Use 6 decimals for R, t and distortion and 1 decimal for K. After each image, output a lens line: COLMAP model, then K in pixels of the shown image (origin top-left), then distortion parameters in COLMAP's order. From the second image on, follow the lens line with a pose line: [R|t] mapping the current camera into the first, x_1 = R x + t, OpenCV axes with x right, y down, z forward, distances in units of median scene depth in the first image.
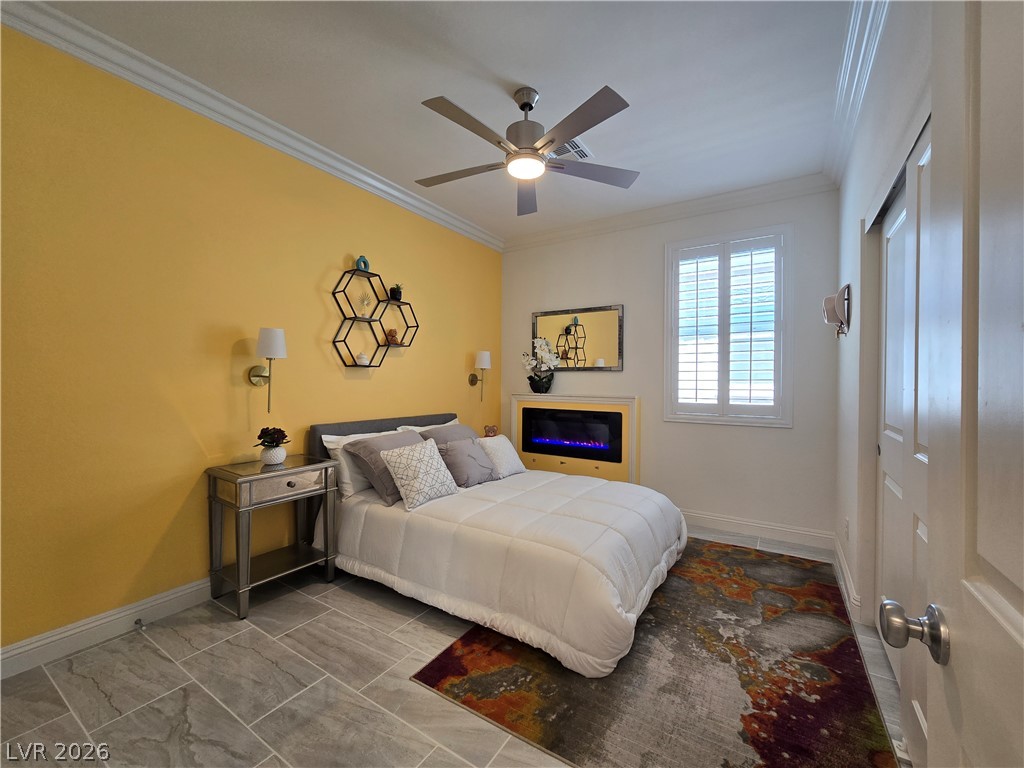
lens RADIAL K [[421.7, 0, 521.7], [0, 421.7, 383.1], [0, 0, 1]] dist [-0.000840, 0.000685]
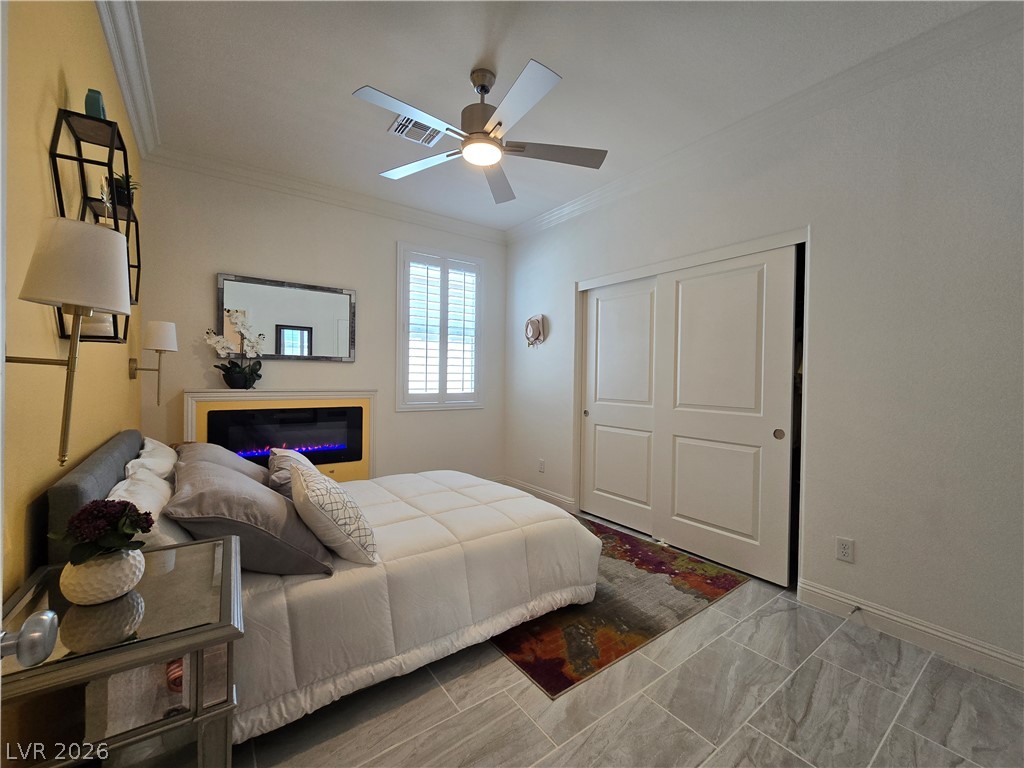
lens RADIAL K [[421.7, 0, 516.1], [0, 421.7, 385.3], [0, 0, 1]] dist [-0.000840, 0.000685]
pose [[0.359816, -0.020879, 0.932790, -0.570868], [-0.006171, 0.999674, 0.024757, -0.003705], [-0.933003, -0.014664, 0.359570, 0.378242]]
